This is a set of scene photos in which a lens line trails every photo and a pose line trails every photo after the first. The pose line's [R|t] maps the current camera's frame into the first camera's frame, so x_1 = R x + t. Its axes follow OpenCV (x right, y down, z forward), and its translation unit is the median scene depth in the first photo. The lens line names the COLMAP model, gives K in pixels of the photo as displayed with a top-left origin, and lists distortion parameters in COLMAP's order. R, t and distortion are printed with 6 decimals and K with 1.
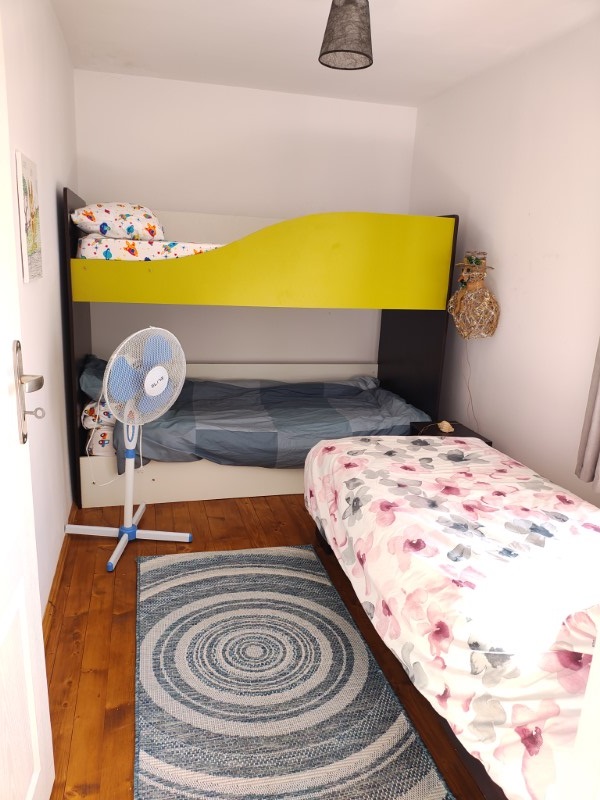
lens RADIAL K [[582.4, 0, 297.8], [0, 582.4, 401.7], [0, 0, 1]] dist [0.049072, -0.096680]
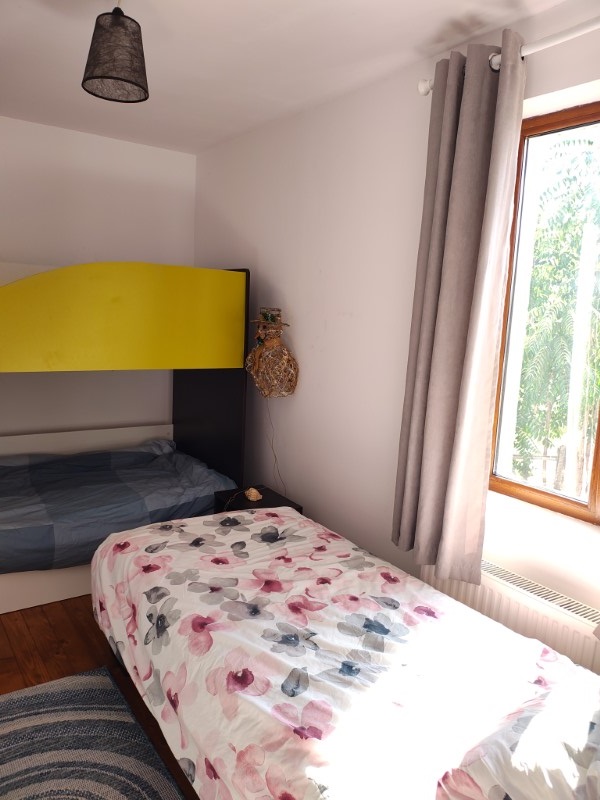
lens RADIAL K [[582.4, 0, 305.5], [0, 582.4, 400.6], [0, 0, 1]] dist [0.049072, -0.096680]
pose [[0.931719, -0.050652, 0.359630, 0.009728], [0.076683, 0.995339, -0.058480, -0.059357], [-0.354992, 0.082064, 0.931260, 0.138187]]
